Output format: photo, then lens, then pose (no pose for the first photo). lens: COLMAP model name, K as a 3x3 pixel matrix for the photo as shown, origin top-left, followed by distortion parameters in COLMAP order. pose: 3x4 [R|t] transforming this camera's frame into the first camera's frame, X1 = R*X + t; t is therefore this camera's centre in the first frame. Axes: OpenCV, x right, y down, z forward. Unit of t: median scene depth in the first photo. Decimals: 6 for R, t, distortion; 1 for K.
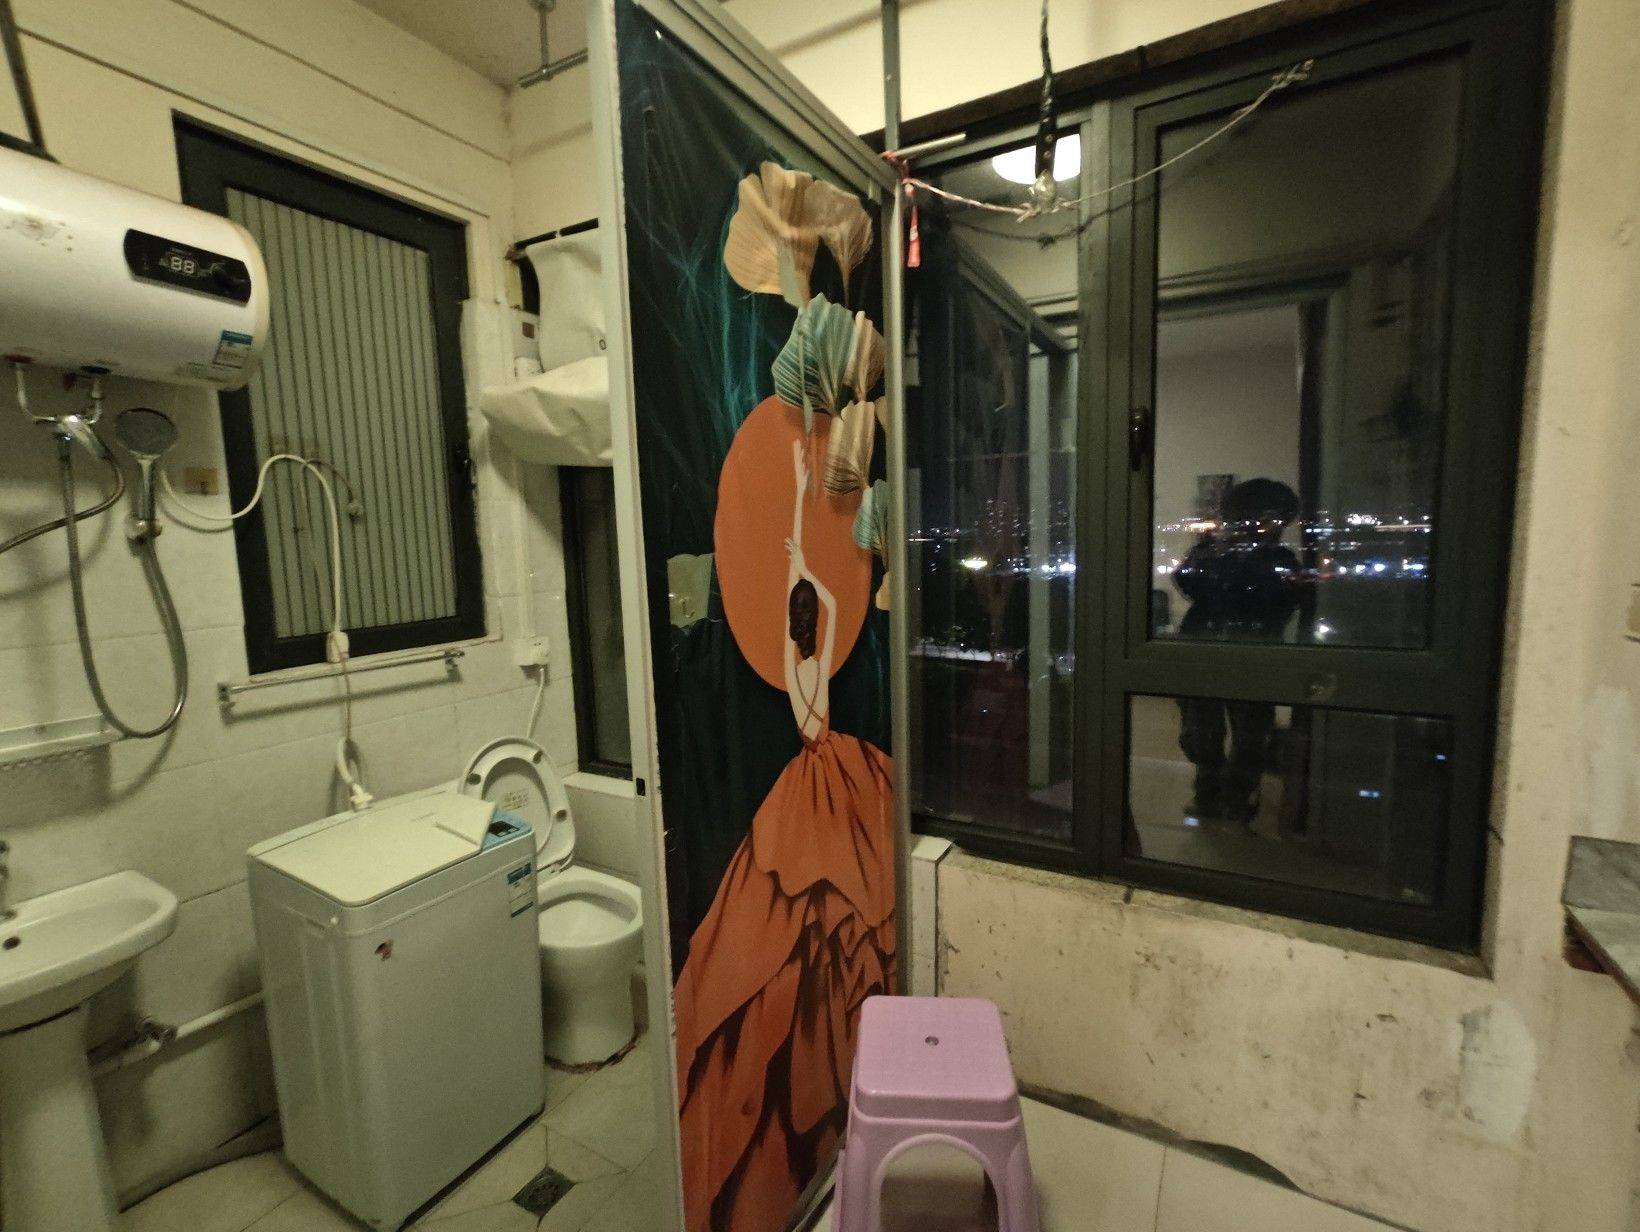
lens RADIAL K [[748.2, 0, 820.0], [0, 748.2, 616.0], [0, 0, 1]] dist [-0.003685, 0.006946]
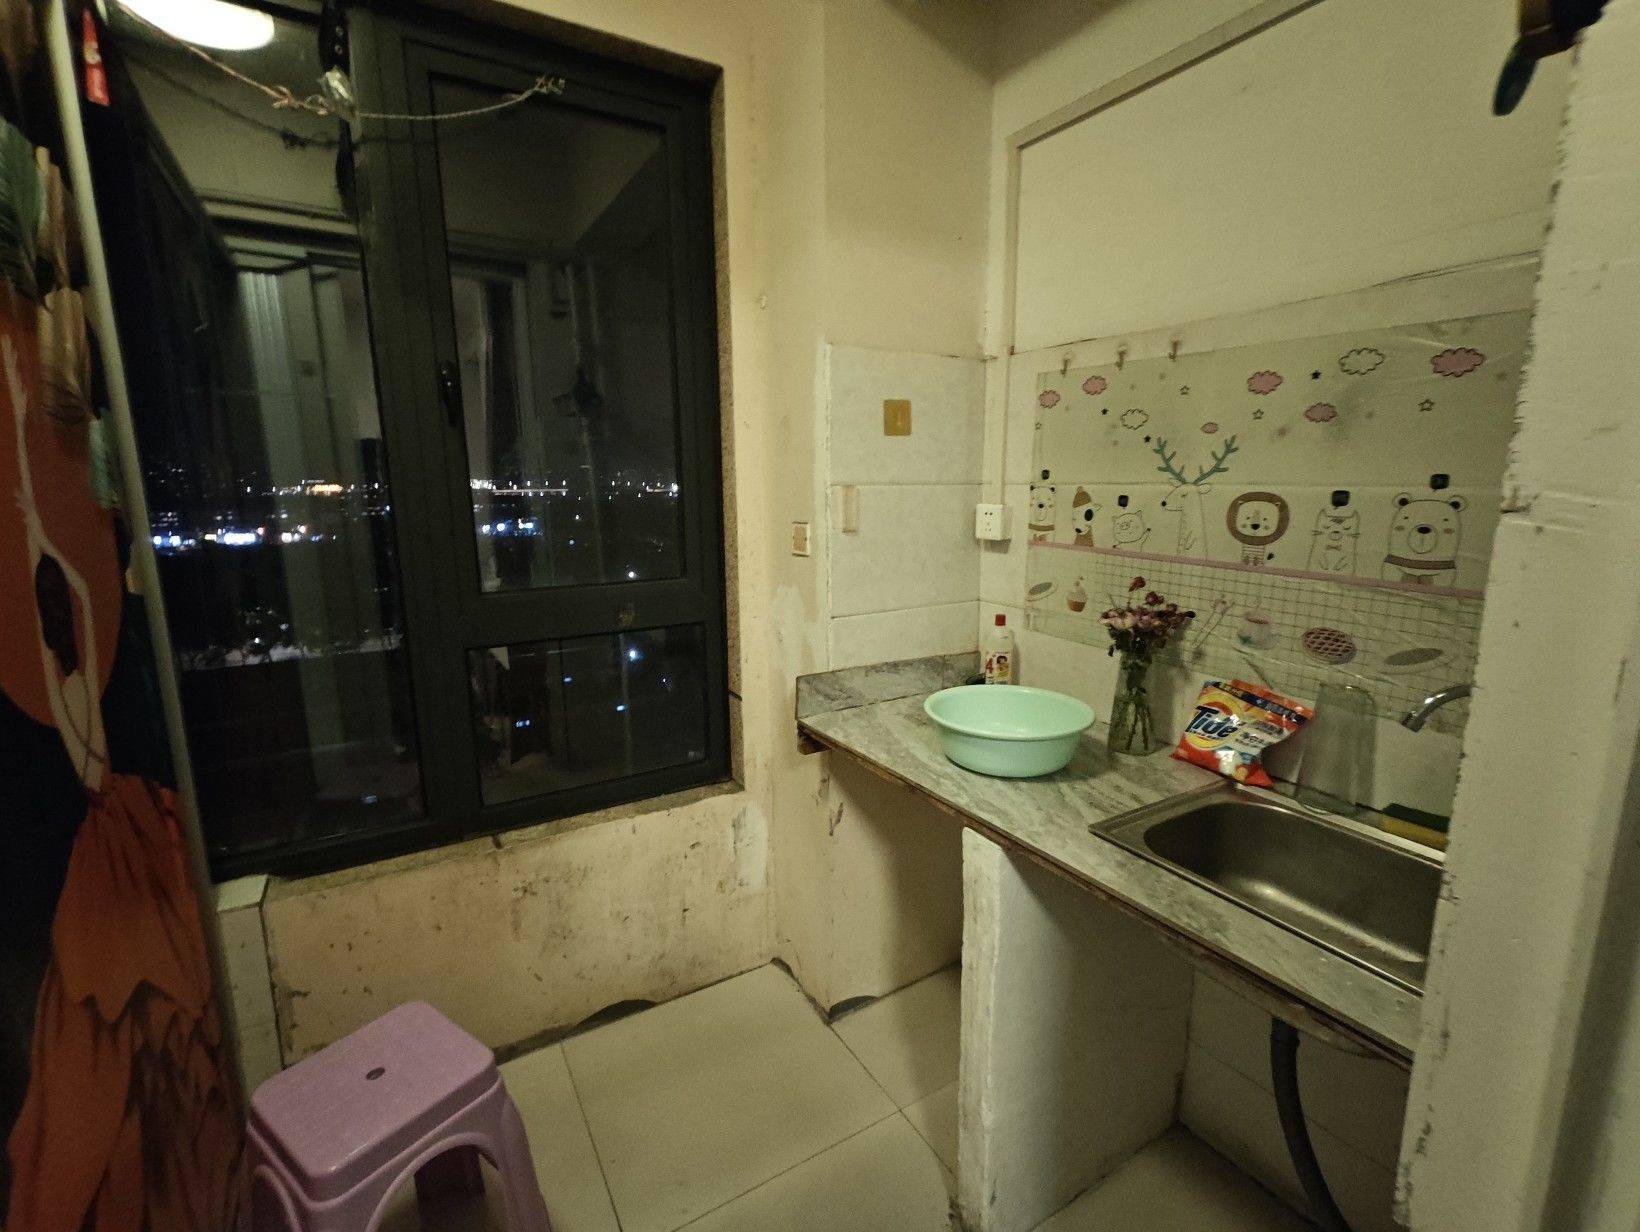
lens RADIAL K [[747.0, 0, 833.4], [0, 747.0, 618.3], [0, 0, 1]] dist [-0.000025, -0.000770]
pose [[0.492097, -0.138215, 0.859498, -0.225544], [0.094226, 0.989972, 0.105248, 0.001754], [-0.865426, 0.029195, 0.500185, 0.075805]]
